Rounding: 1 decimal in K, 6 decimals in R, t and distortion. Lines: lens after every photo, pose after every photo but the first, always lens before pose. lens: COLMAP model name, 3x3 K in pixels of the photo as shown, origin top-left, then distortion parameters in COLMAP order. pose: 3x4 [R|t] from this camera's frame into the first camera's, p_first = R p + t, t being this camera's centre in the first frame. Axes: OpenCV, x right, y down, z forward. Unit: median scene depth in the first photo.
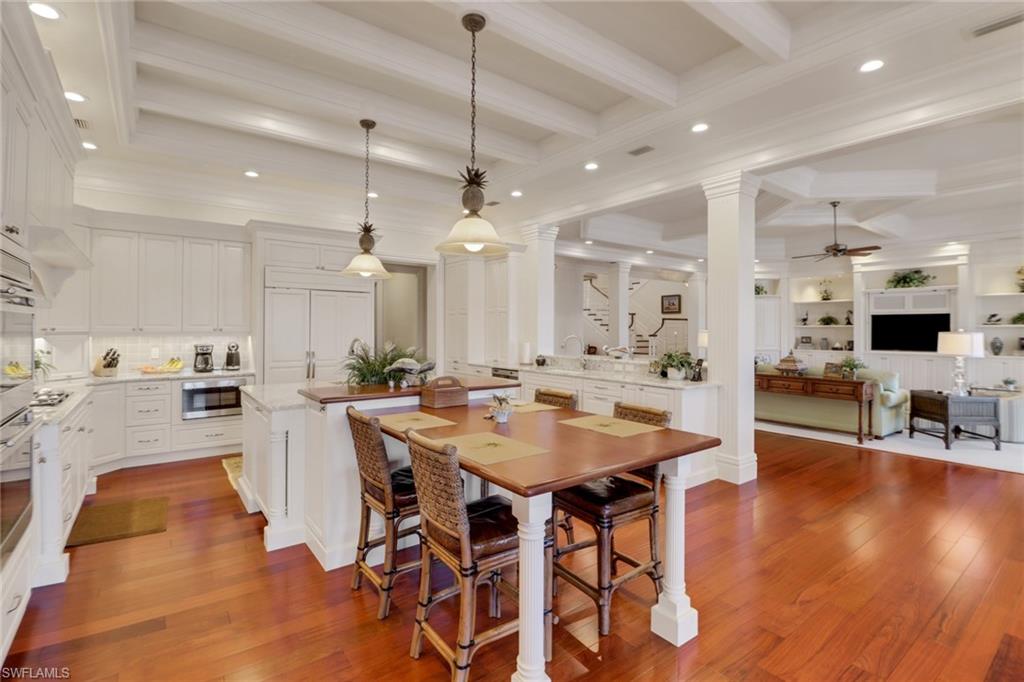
lens RADIAL K [[482.9, 0, 513.4], [0, 482.9, 326.2], [0, 0, 1]] dist [-0.017063, -0.001077]
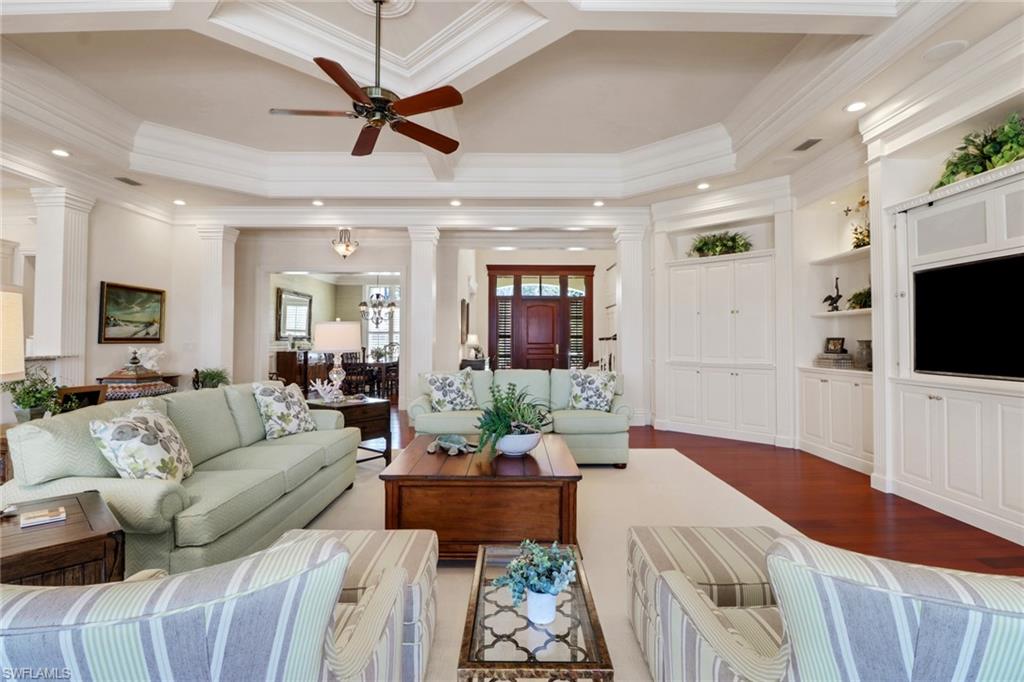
lens RADIAL K [[482.9, 0, 513.4], [0, 482.9, 326.2], [0, 0, 1]] dist [-0.017063, -0.001077]
pose [[0.798444, -0.019815, -0.601742, 0.725386], [0.002257, 0.999550, -0.029921, 0.026715], [0.602064, 0.022532, 0.798130, 0.544857]]
